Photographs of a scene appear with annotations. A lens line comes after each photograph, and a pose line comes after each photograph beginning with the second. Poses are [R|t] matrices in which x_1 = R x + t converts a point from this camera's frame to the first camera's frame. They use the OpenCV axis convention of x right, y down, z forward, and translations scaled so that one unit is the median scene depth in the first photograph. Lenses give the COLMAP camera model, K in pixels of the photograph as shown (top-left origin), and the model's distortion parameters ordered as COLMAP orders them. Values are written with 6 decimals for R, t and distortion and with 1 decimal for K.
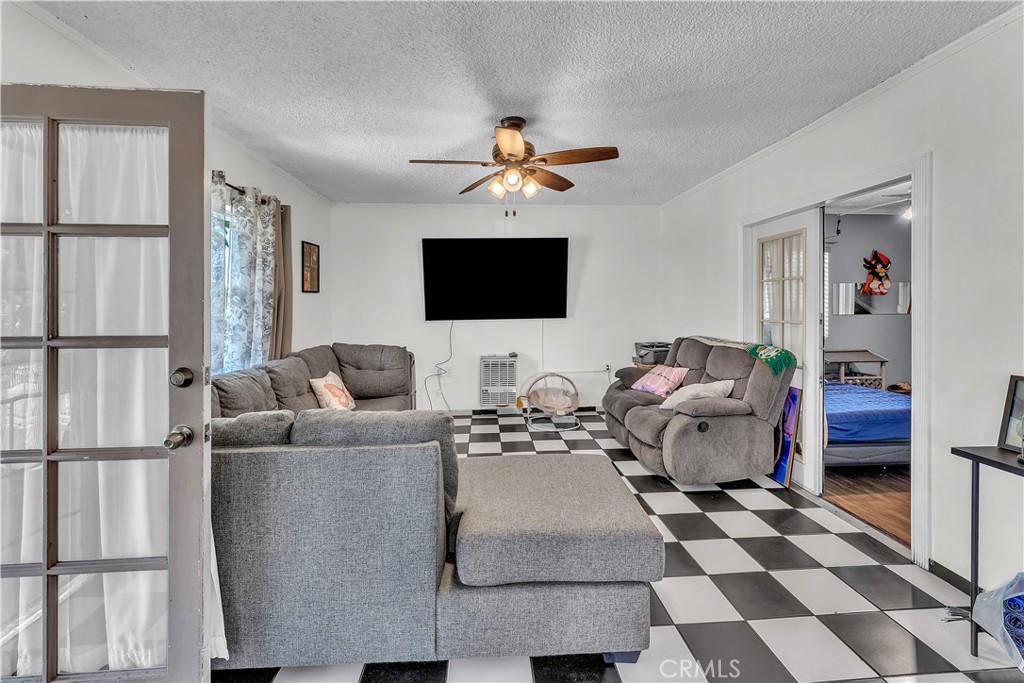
lens RADIAL K [[430.1, 0, 518.8], [0, 430.1, 308.1], [0, 0, 1]] dist [0.001070, -0.001280]
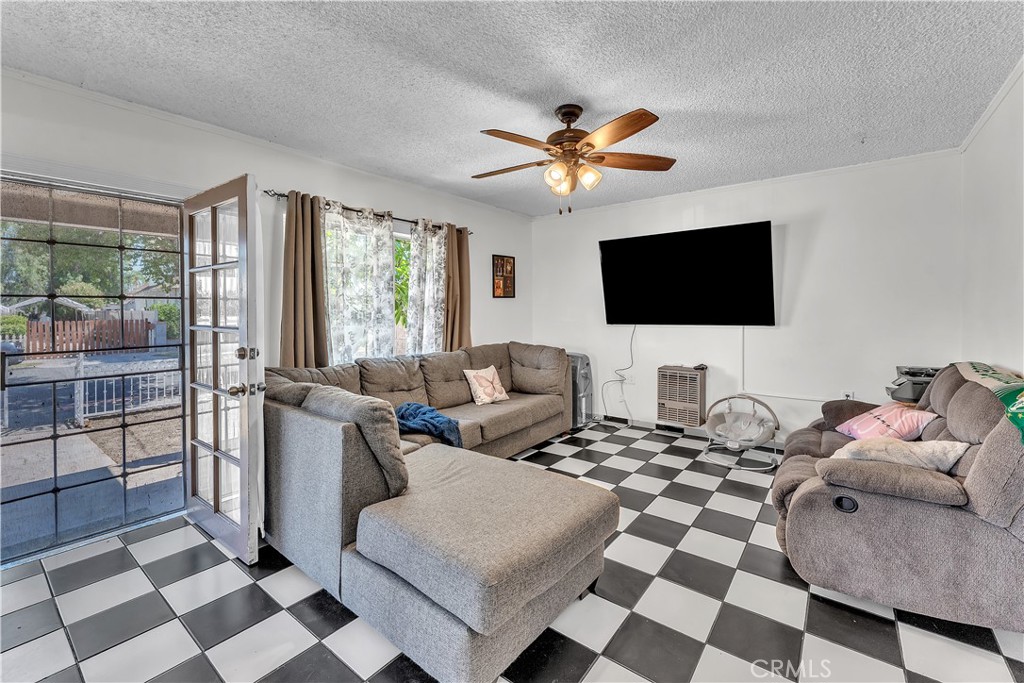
lens RADIAL K [[430.1, 0, 515.2], [0, 430.1, 318.7], [0, 0, 1]] dist [0.001070, -0.001280]
pose [[0.745419, 0.018489, -0.666340, 0.379845], [-0.006534, 0.999770, 0.020431, -0.003449], [0.666565, -0.010876, 0.745368, 0.168275]]
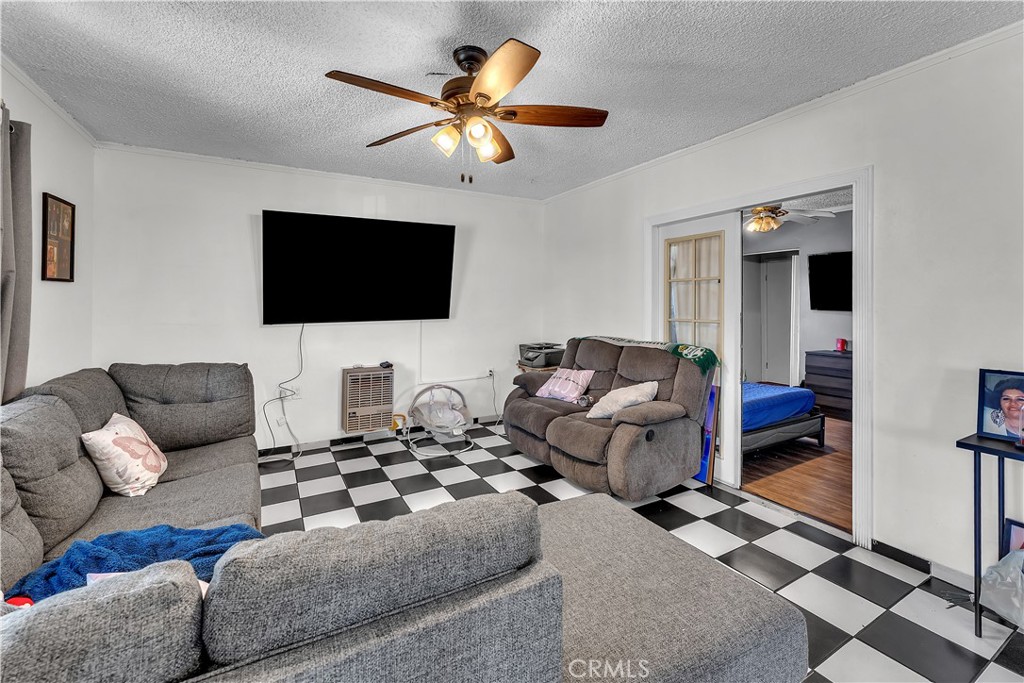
lens RADIAL K [[430.1, 0, 513.1], [0, 430.1, 301.0], [0, 0, 1]] dist [0.001070, -0.001280]
pose [[0.907755, 0.006917, 0.419444, -0.184961], [-0.000766, 0.999890, -0.014830, -0.000255], [-0.419500, 0.013141, 0.907660, 0.220560]]
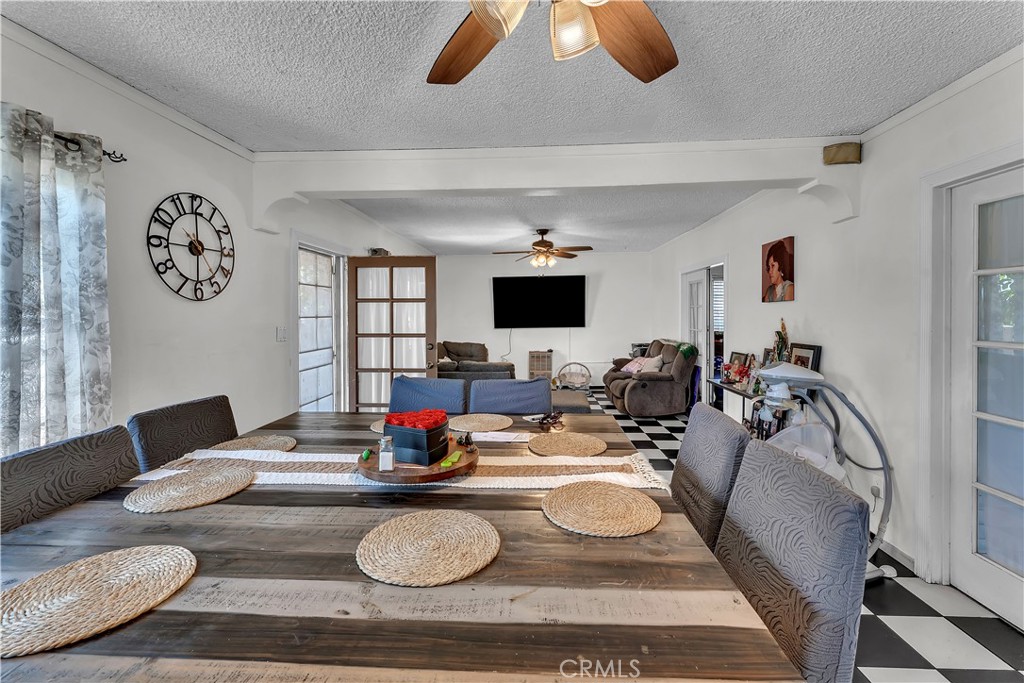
lens RADIAL K [[430.1, 0, 519.3], [0, 430.1, 315.5], [0, 0, 1]] dist [0.001070, -0.001280]
pose [[0.992117, -0.000320, -0.125312, 0.096404], [0.000345, 1.000000, 0.000179, -0.025048], [0.125312, -0.000221, 0.992117, -0.743848]]
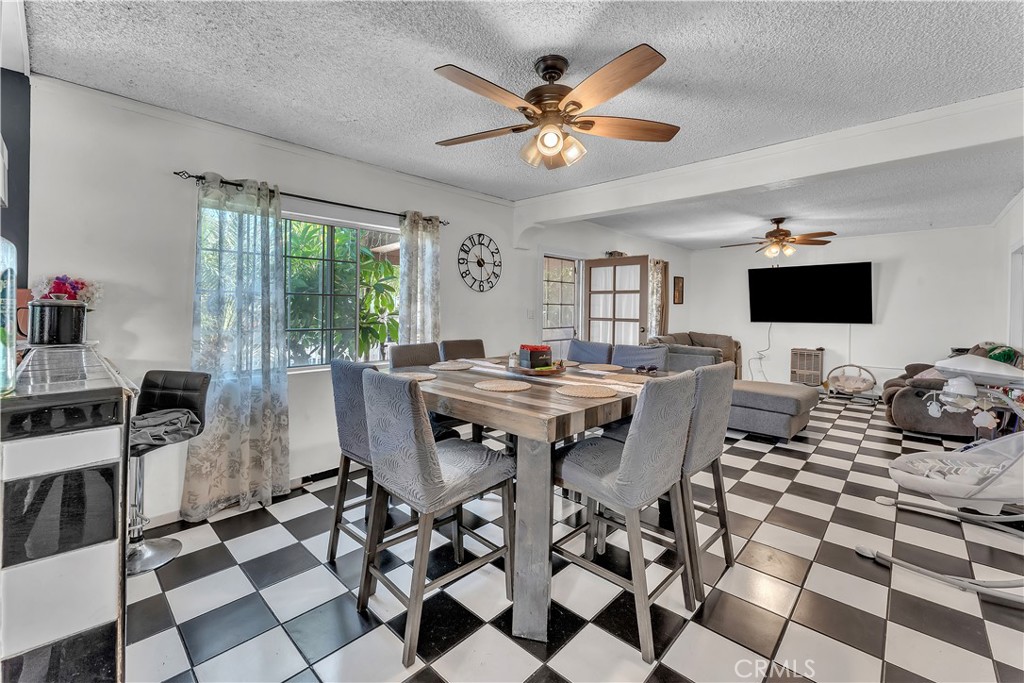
lens RADIAL K [[430.1, 0, 508.7], [0, 430.1, 304.0], [0, 0, 1]] dist [0.001070, -0.001280]
pose [[0.668678, 0.002408, -0.743548, 0.464035], [-0.017896, 0.999757, -0.012856, 0.000363], [0.743337, 0.021903, 0.668559, -0.893451]]
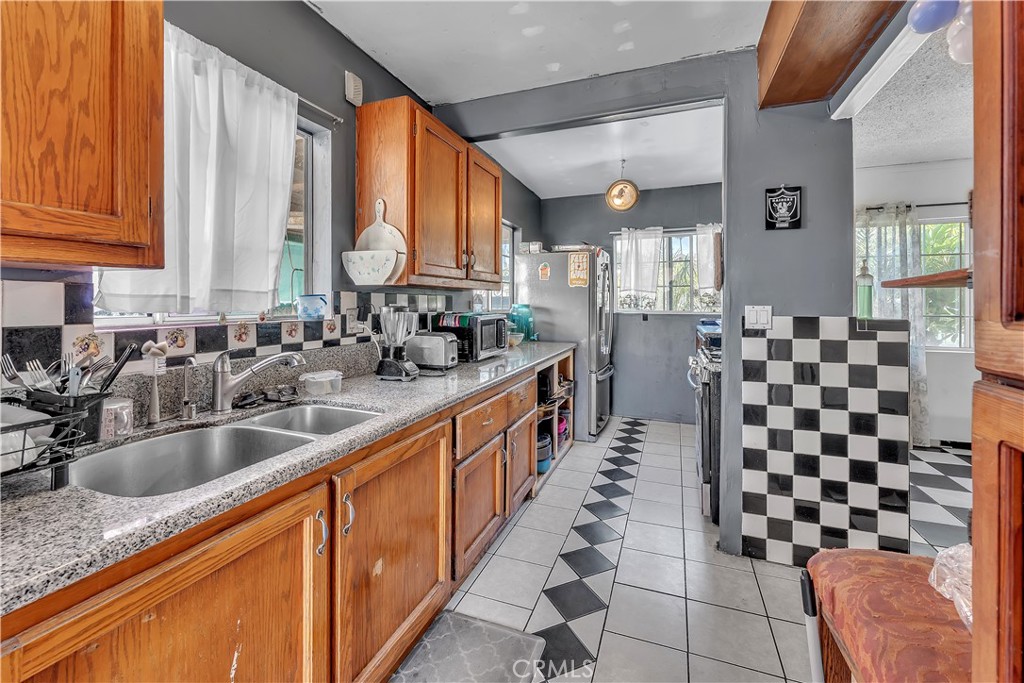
lens RADIAL K [[430.1, 0, 498.8], [0, 430.1, 300.7], [0, 0, 1]] dist [0.001070, -0.001280]
pose [[-0.438261, 0.006260, -0.898826, 0.938973], [-0.001780, 0.999968, 0.007832, 0.008303], [0.898846, 0.005033, -0.438235, -1.123053]]
